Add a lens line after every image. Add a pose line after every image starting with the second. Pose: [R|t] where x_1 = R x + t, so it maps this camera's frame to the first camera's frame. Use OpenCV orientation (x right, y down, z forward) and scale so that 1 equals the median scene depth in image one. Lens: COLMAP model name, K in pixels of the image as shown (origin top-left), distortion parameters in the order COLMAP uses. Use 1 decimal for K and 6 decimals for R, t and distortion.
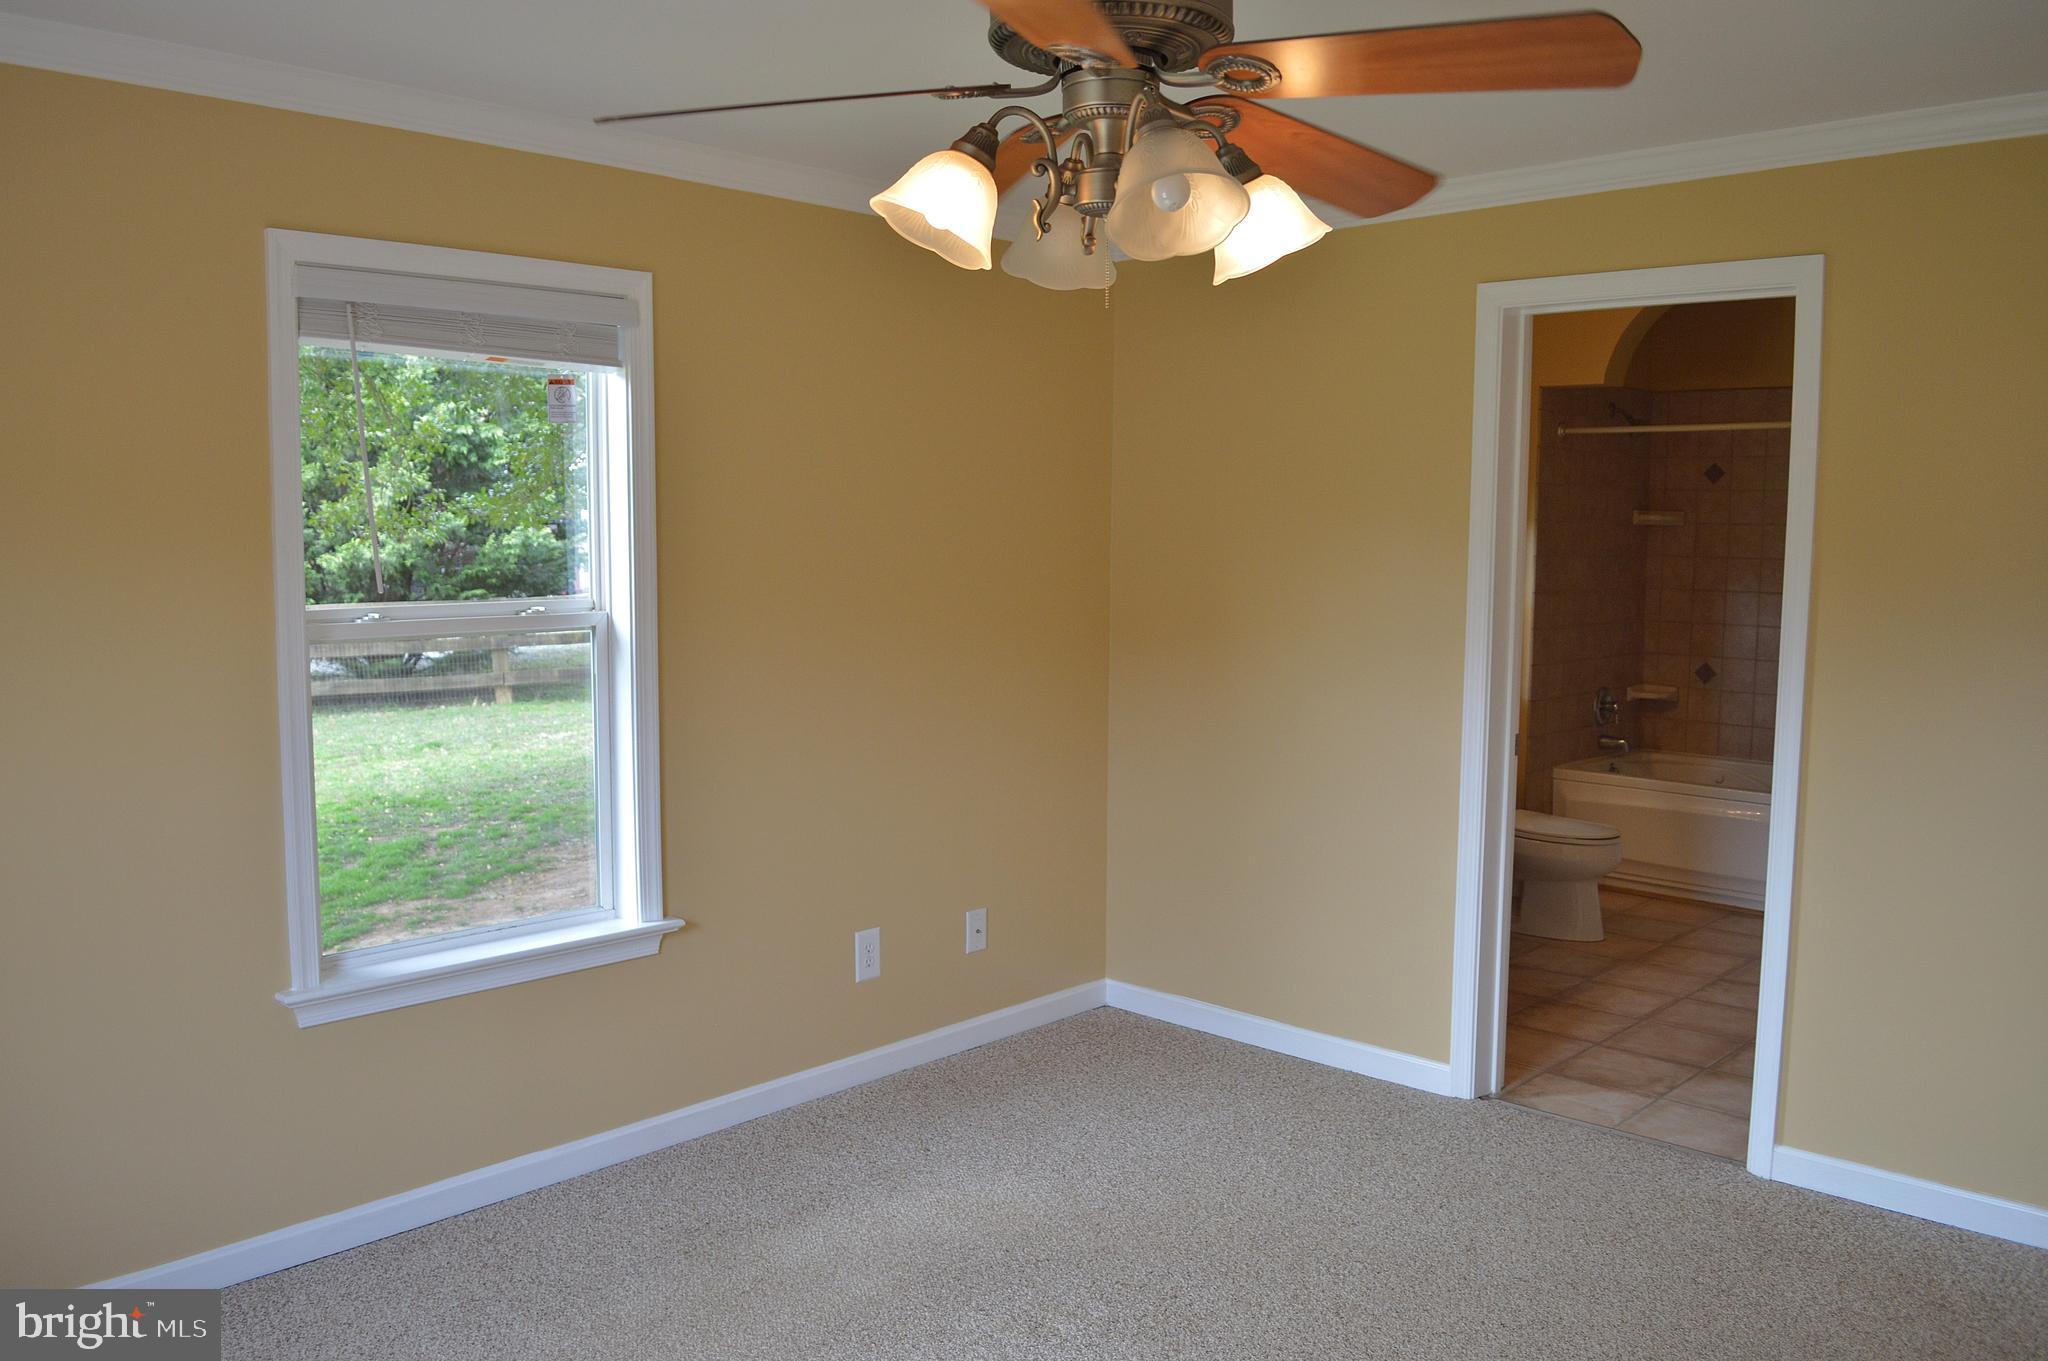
lens RADIAL K [[1641.8, 0, 1004.0], [0, 1641.8, 685.1], [0, 0, 1]] dist [-0.077555, 0.005878]
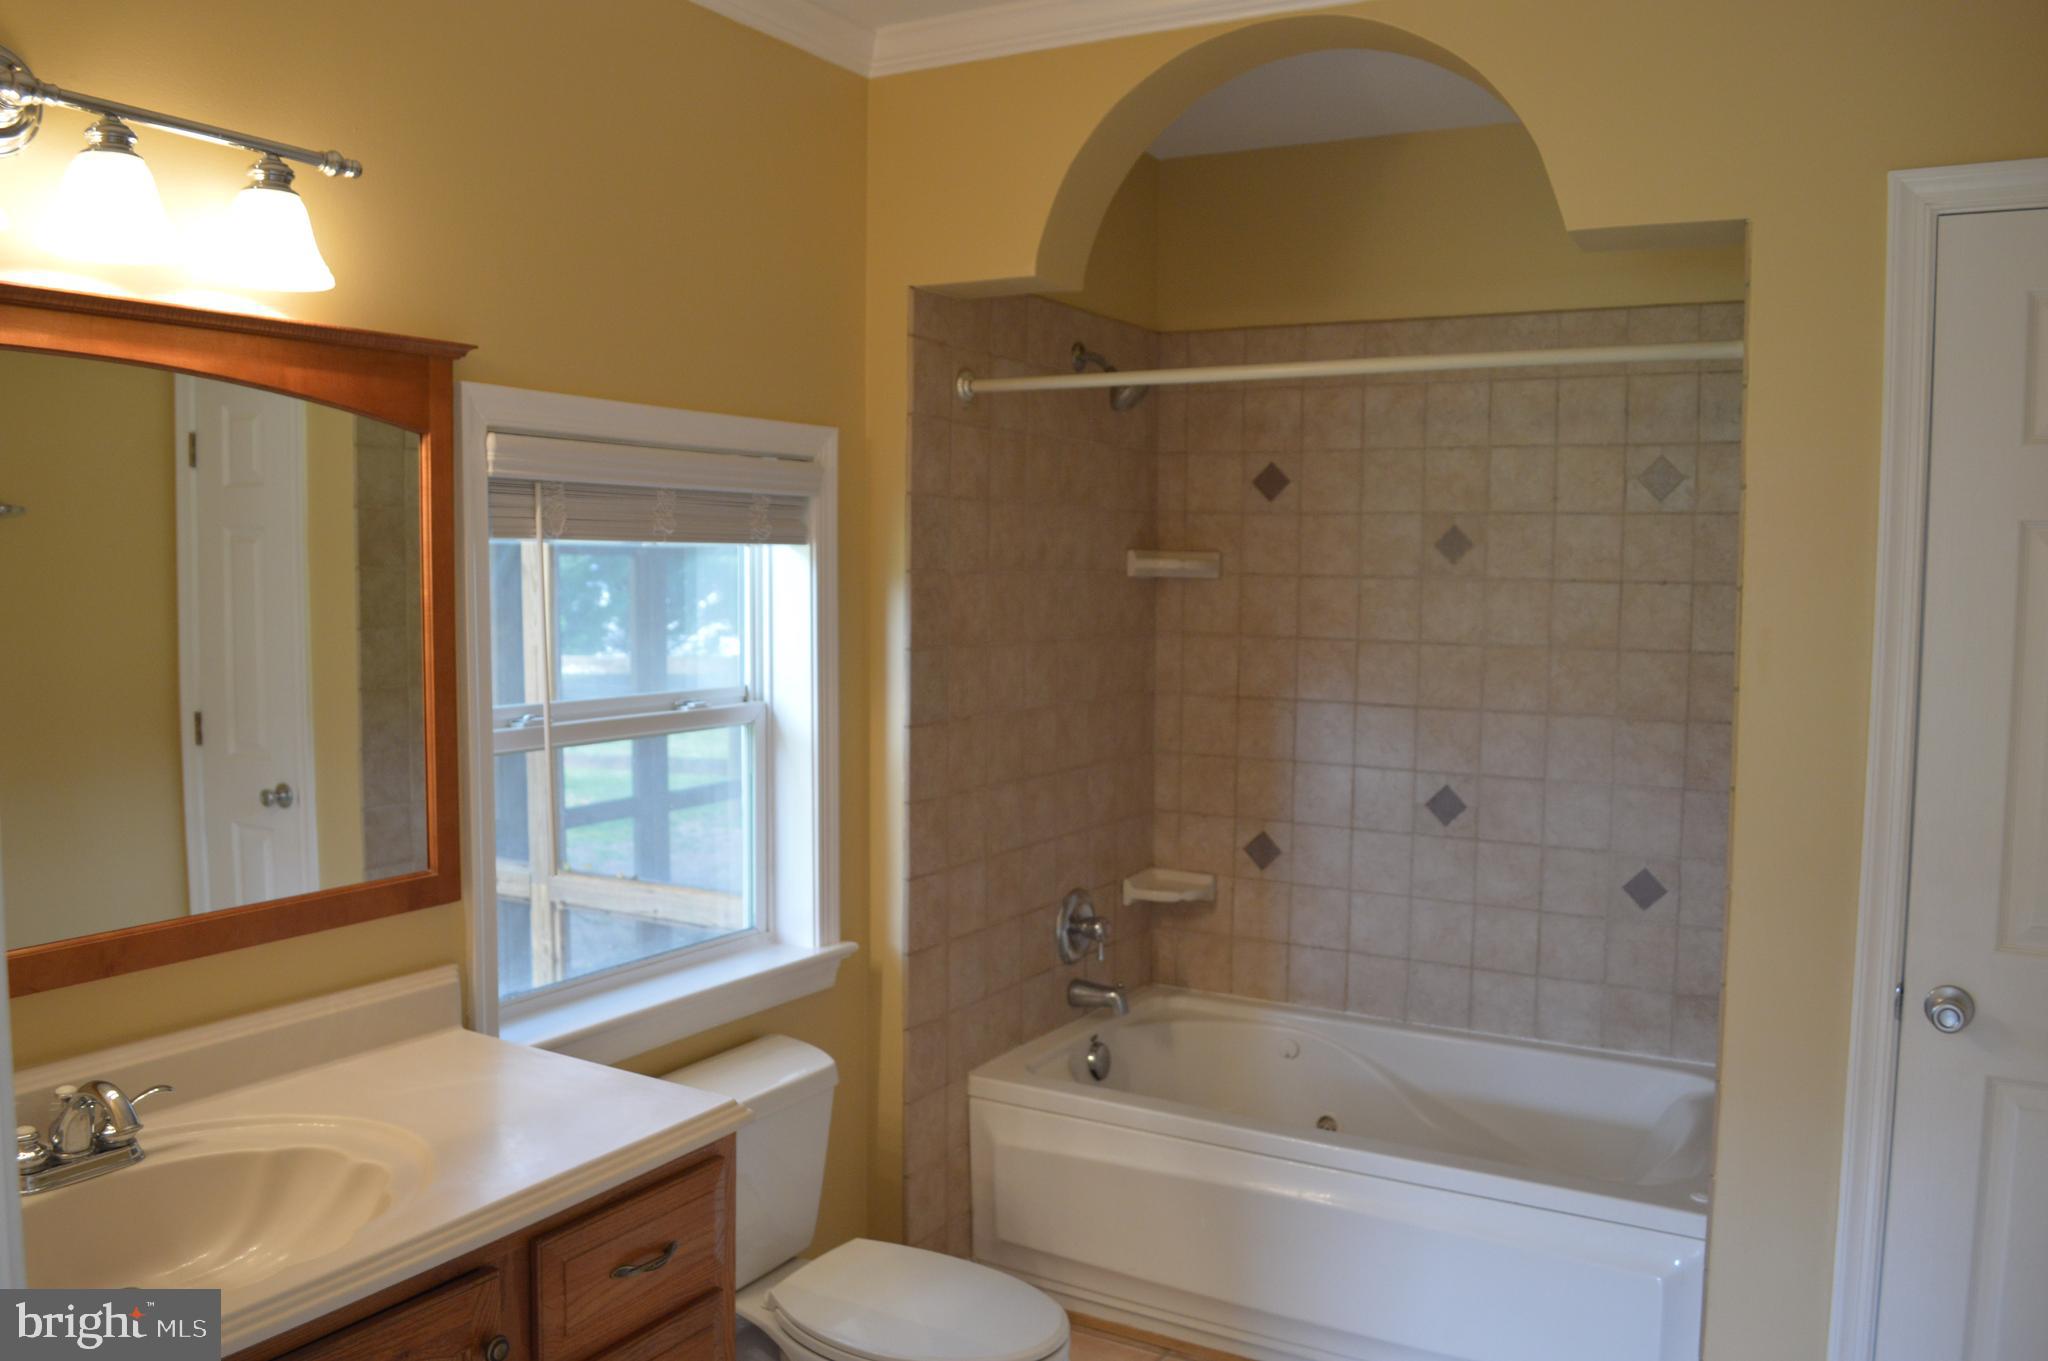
lens RADIAL K [[1641.8, 0, 1004.0], [0, 1641.8, 685.1], [0, 0, 1]] dist [-0.077555, 0.005878]
pose [[0.970230, -0.015046, 0.241718, 0.218930], [0.020171, 0.999621, -0.018743, -0.054377], [-0.241344, 0.023061, 0.970166, 0.490222]]
